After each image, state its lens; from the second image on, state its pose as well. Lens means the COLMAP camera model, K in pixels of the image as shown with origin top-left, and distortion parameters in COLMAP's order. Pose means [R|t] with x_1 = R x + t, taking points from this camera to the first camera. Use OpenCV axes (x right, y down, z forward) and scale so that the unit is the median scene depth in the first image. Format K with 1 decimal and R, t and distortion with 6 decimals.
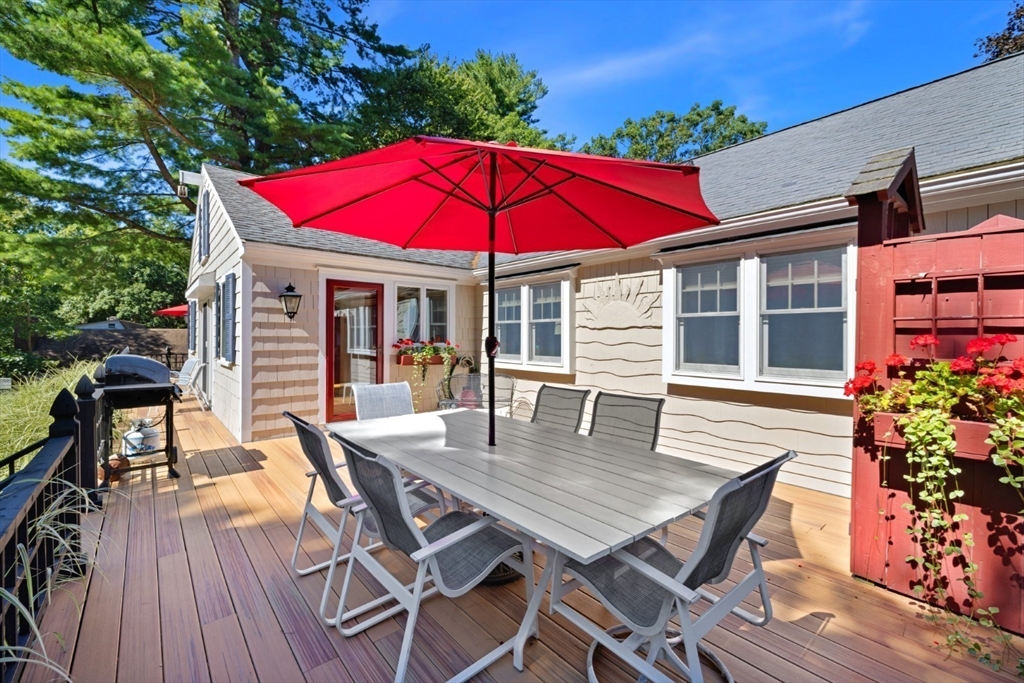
lens RADIAL K [[391.3, 0, 547.1], [0, 391.3, 335.9], [0, 0, 1]] dist [0.000221, 0.000232]
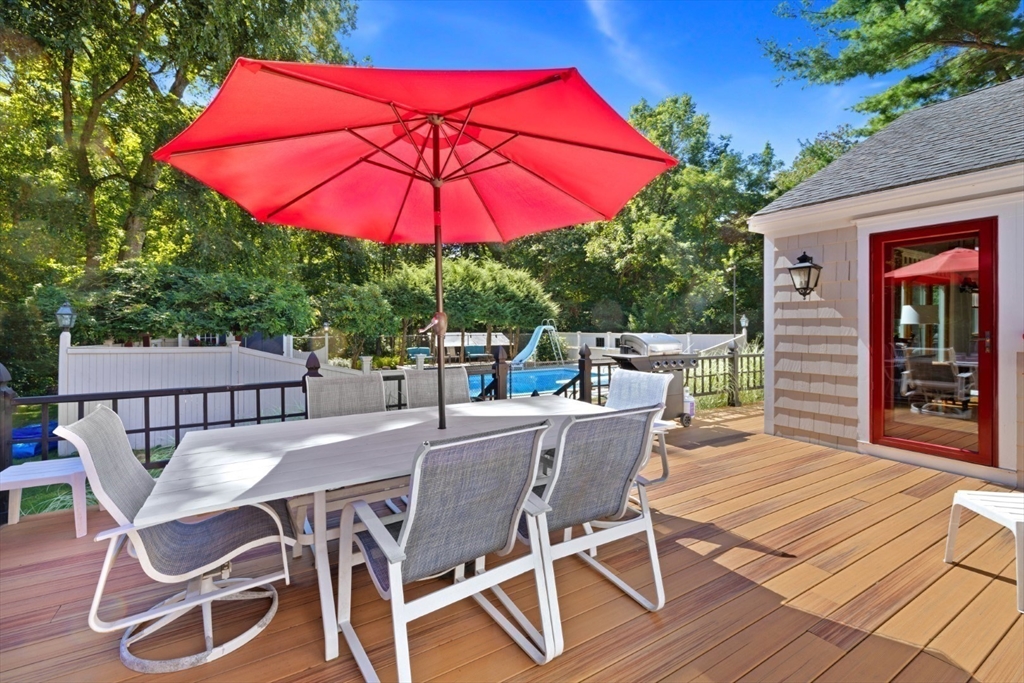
lens RADIAL K [[453.4, 0, 511.0], [0, 453.4, 328.2], [0, 0, 1]] dist [0.001701, 0.000425]
pose [[-0.209640, 0.002066, -0.977776, 0.372846], [0.006727, 0.999977, 0.000671, 0.017137], [0.977756, -0.006437, -0.209649, 0.581859]]
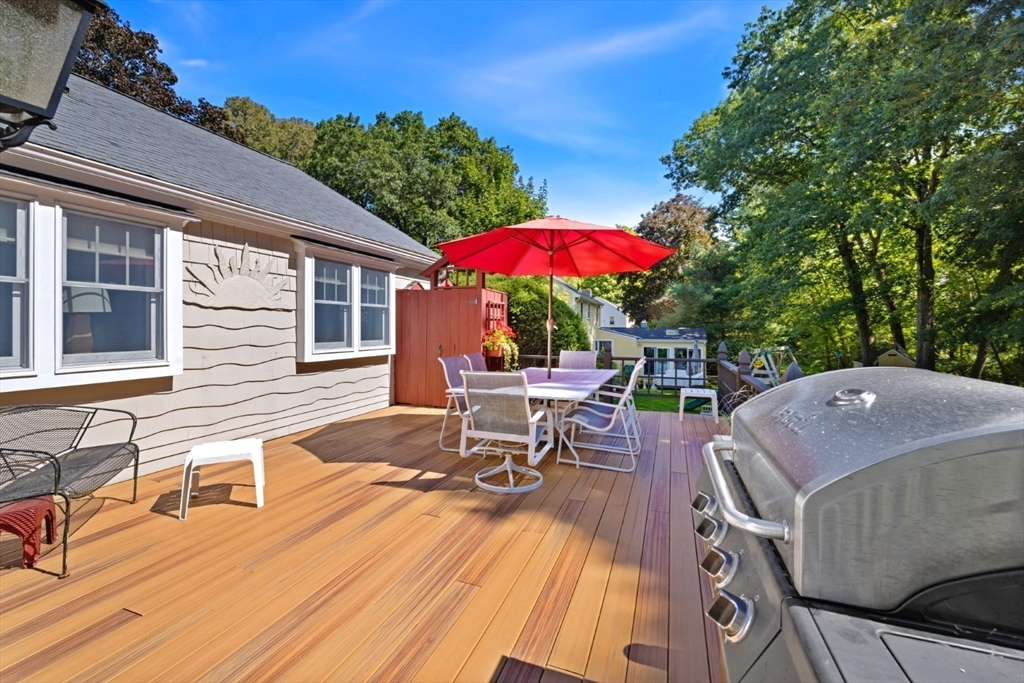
lens RADIAL K [[453.4, 0, 511.0], [0, 453.4, 328.2], [0, 0, 1]] dist [0.001701, 0.000425]
pose [[-0.415264, -0.020616, 0.909467, -0.933391], [-0.022837, 0.999664, 0.012233, -0.004103], [-0.909414, -0.015690, -0.415595, 0.884283]]
